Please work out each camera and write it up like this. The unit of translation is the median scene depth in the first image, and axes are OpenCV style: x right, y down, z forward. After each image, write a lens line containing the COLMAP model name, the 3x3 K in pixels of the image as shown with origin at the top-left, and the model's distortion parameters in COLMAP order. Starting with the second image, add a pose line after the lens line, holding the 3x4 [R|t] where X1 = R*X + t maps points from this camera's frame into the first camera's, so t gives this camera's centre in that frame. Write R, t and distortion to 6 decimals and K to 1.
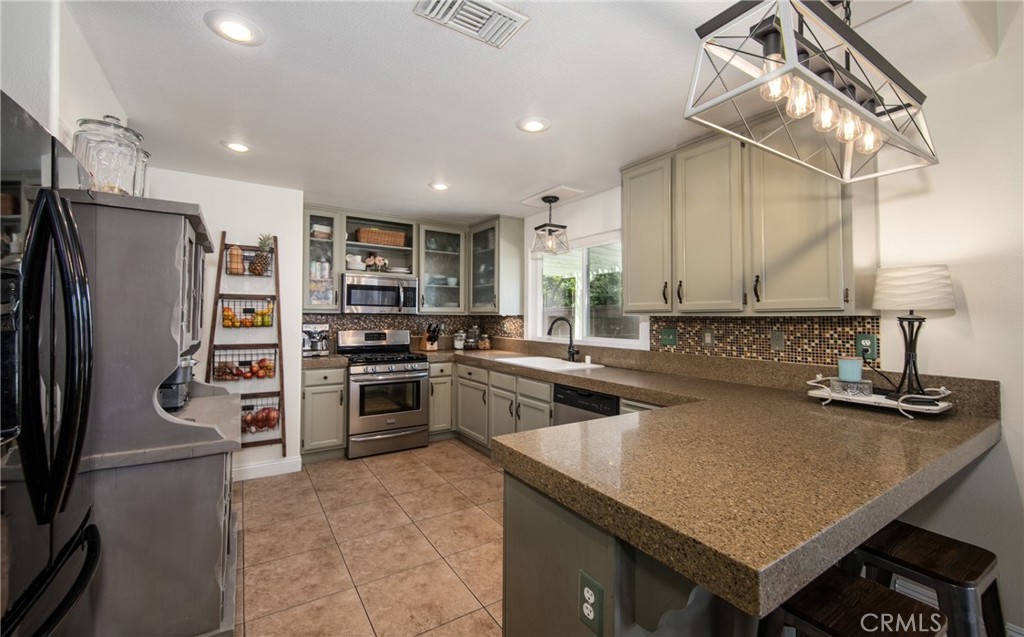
lens RADIAL K [[406.4, 0, 512.0], [0, 406.4, 318.5], [0, 0, 1]] dist [0.000825, 0.000178]
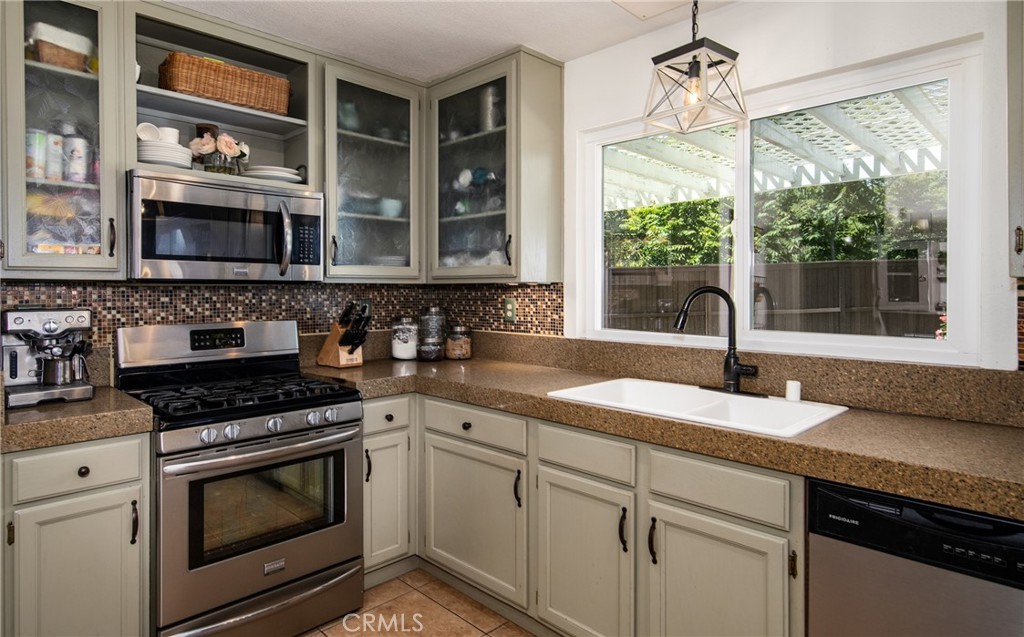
lens RADIAL K [[662.0, 0, 511.7], [0, 662.0, 300.5], [0, 0, 1]] dist [0.006799, -0.000049]
pose [[0.989499, -0.012063, 0.144037, -0.152150], [0.010027, 0.999839, 0.014855, 0.000223], [-0.144193, -0.013255, 0.989461, 0.334651]]
